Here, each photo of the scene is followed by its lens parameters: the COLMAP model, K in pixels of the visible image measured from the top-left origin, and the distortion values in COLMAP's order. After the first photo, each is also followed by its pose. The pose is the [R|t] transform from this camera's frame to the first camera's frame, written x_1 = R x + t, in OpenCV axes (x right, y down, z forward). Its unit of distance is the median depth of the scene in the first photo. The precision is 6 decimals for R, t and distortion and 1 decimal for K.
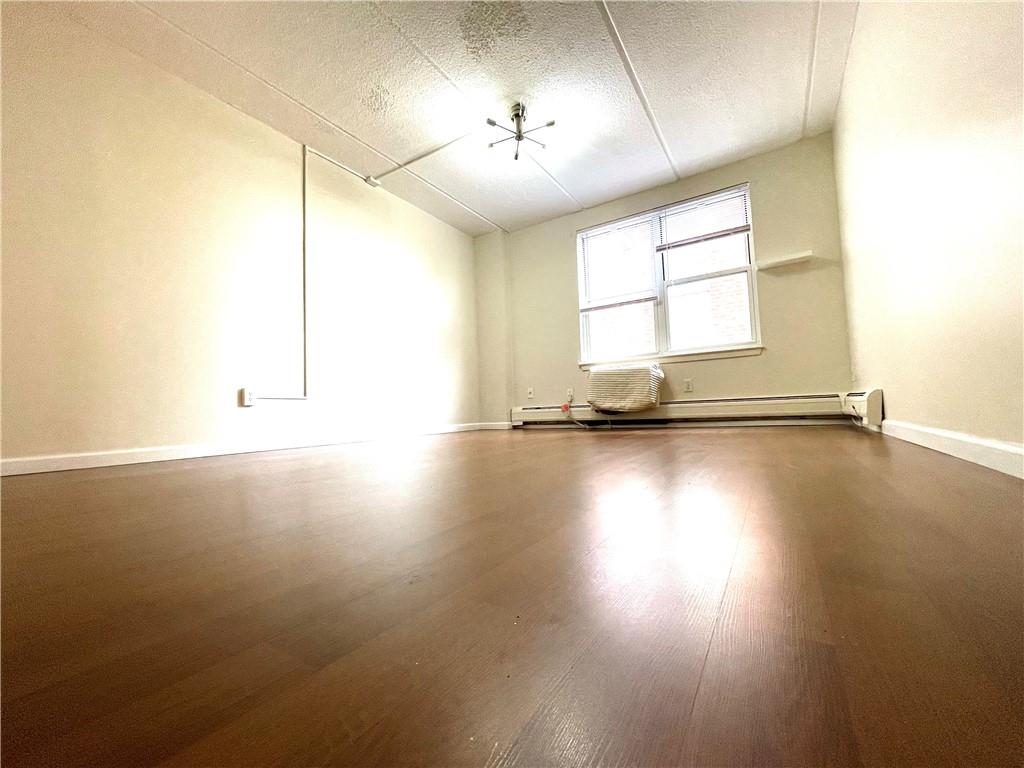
lens RADIAL K [[413.4, 0, 519.1], [0, 413.4, 381.2], [0, 0, 1]] dist [0.000229, -0.000012]
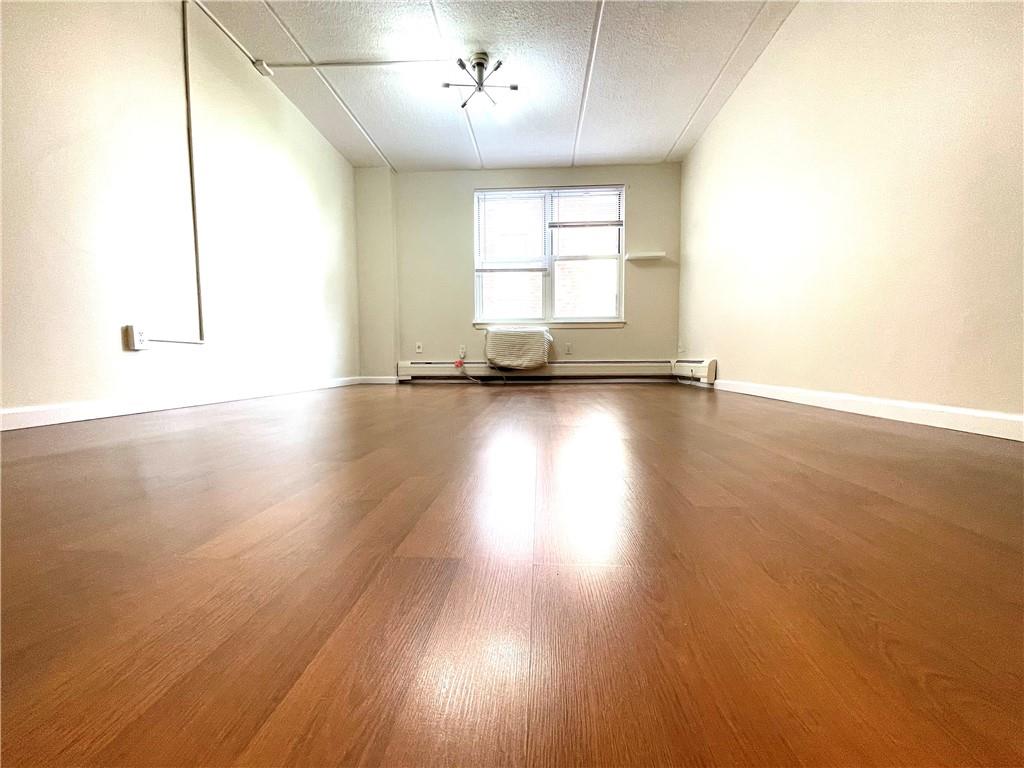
lens RADIAL K [[413.4, 0, 525.1], [0, 413.4, 381.3], [0, 0, 1]] dist [0.000229, -0.000012]
pose [[0.872364, 0.010461, 0.488745, -0.281025], [-0.062495, 0.993954, 0.090275, 0.004099], [-0.484845, -0.109297, 0.867744, 0.015344]]
